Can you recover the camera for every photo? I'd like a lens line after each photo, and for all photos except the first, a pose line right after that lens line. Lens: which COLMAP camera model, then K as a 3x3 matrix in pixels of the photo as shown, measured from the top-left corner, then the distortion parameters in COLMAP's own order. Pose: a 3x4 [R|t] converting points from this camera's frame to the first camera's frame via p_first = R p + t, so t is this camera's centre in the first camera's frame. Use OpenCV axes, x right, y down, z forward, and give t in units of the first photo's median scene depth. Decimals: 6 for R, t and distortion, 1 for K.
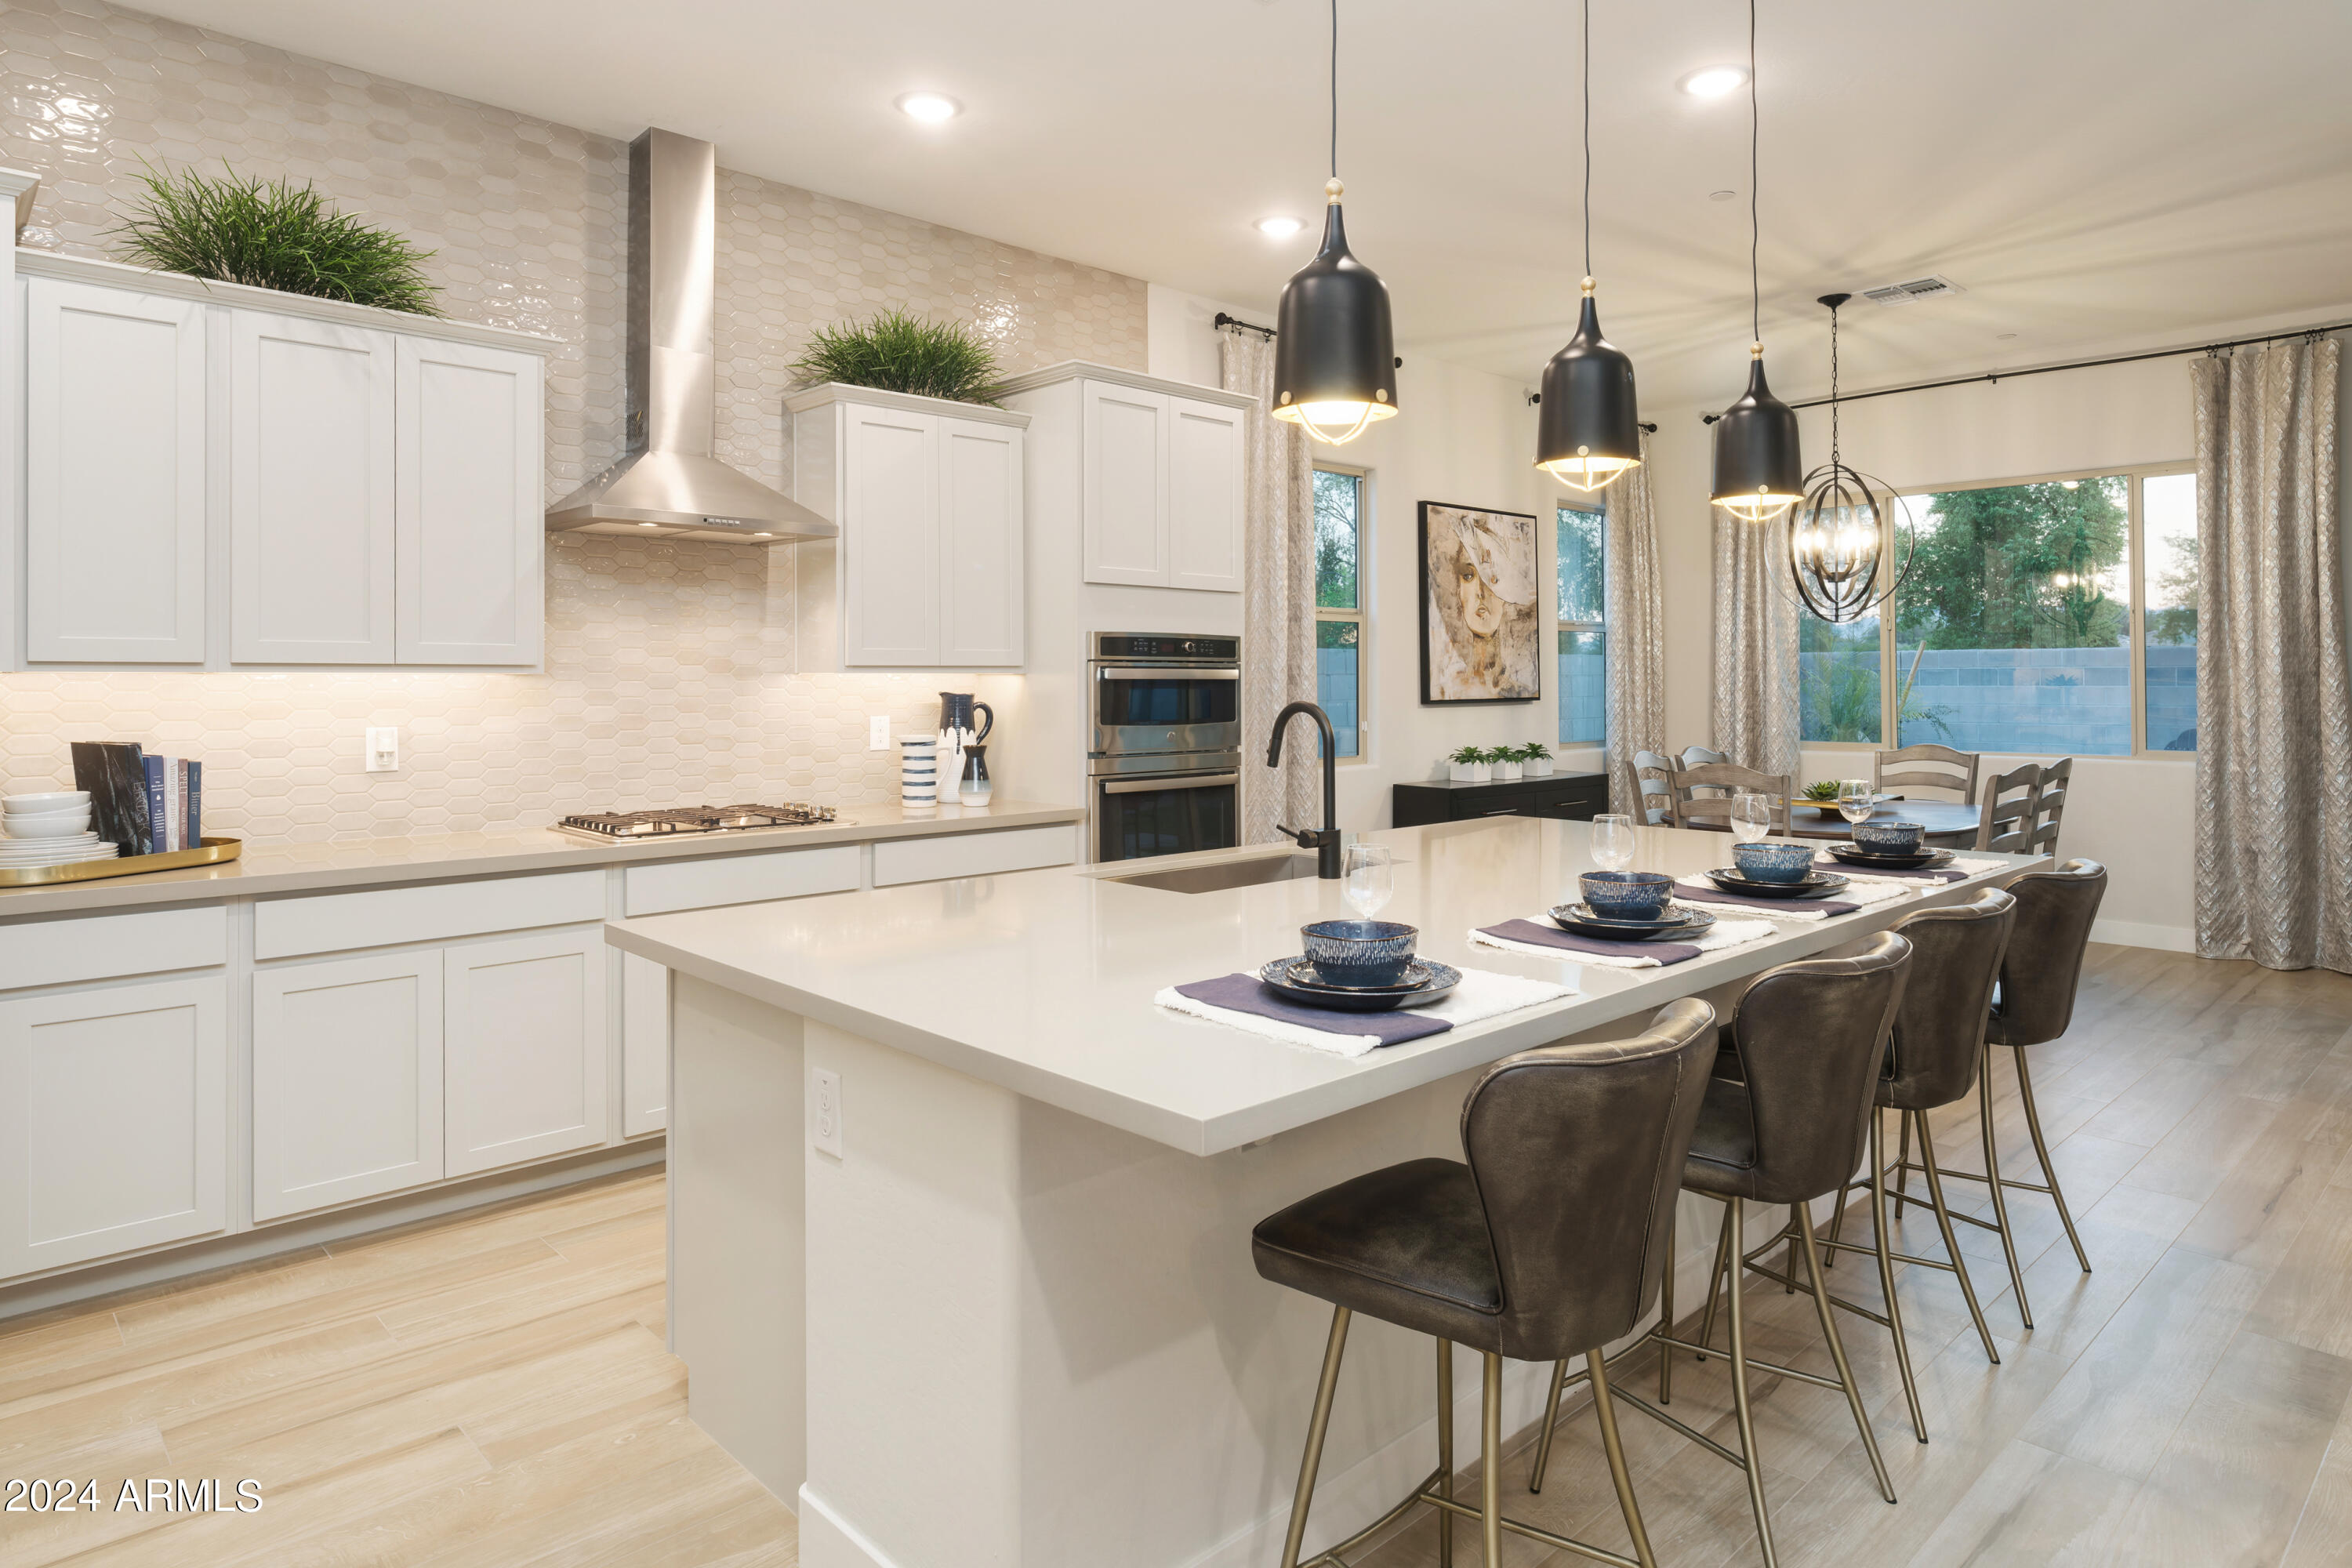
lens RADIAL K [[1379.5, 0, 1192.5], [0, 1379.5, 673.3], [0, 0, 1]] dist [-0.003762, 0.003991]
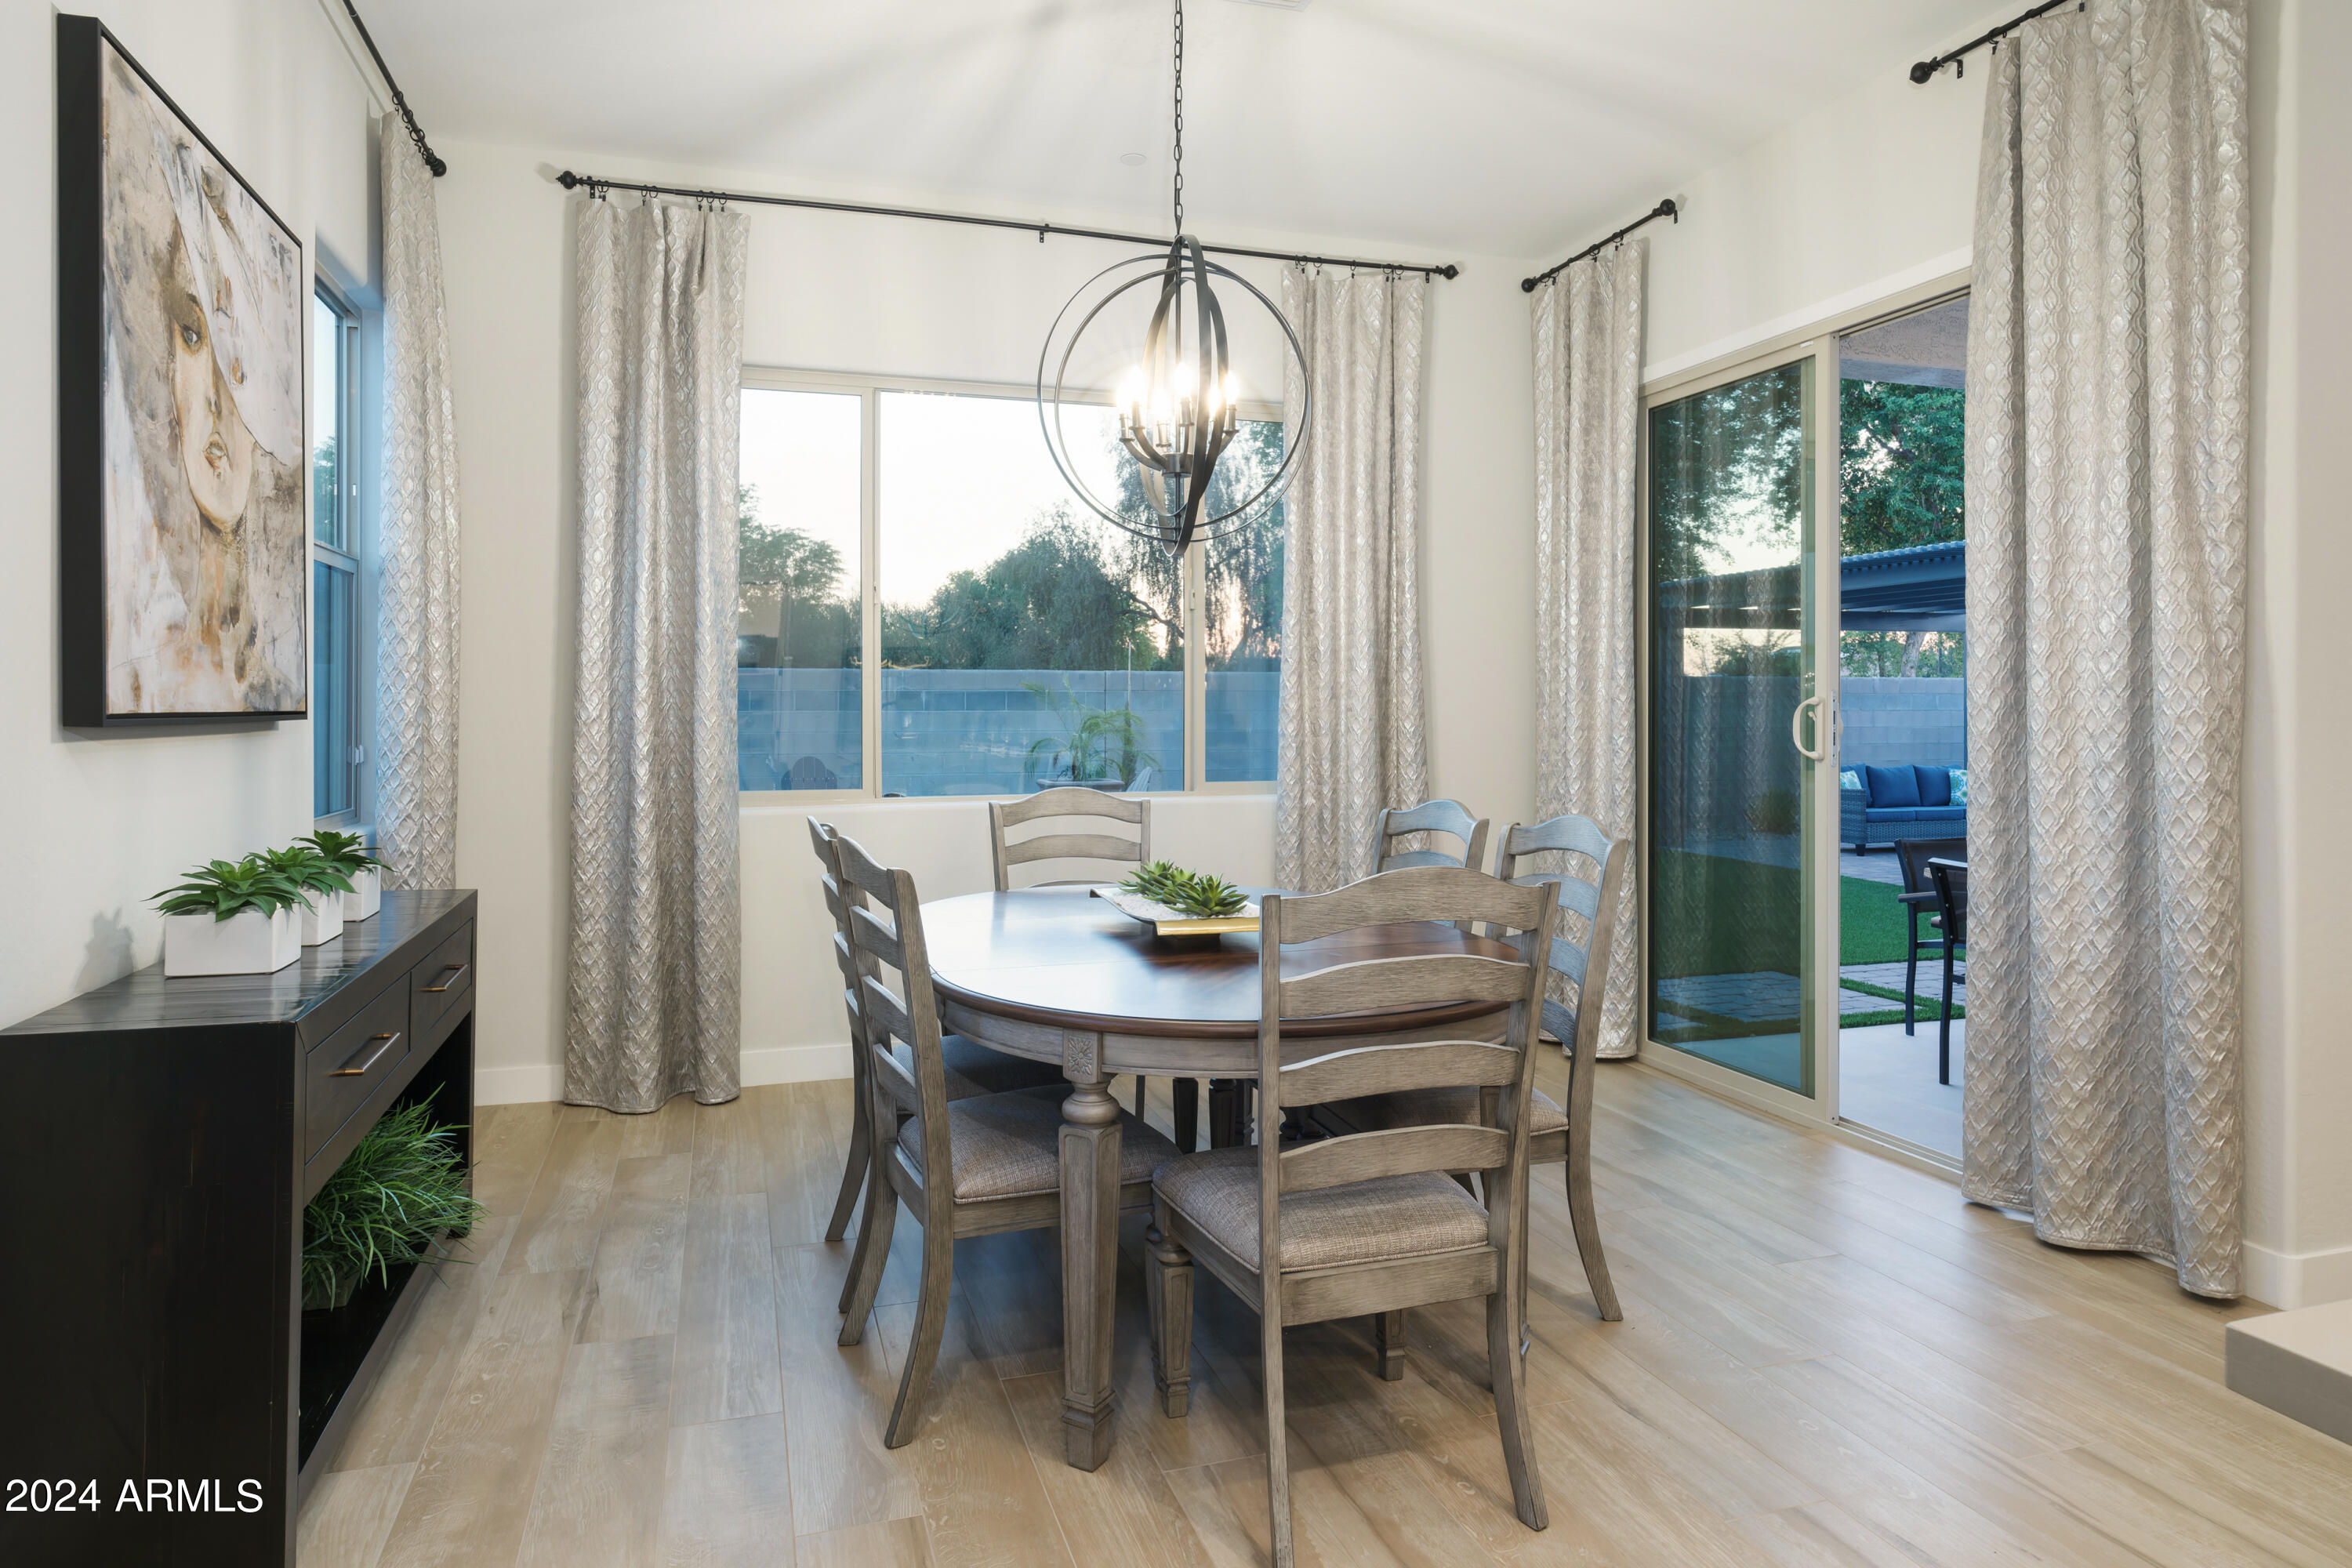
lens RADIAL K [[1379.5, 0, 1135.9], [0, 1379.5, 685.1], [0, 0, 1]] dist [-0.003762, 0.003991]
pose [[0.450596, 0.021504, 0.892469, 0.015375], [-0.006394, 0.999762, -0.020860, 0.021196], [-0.892705, 0.003693, 0.450626, 0.801687]]
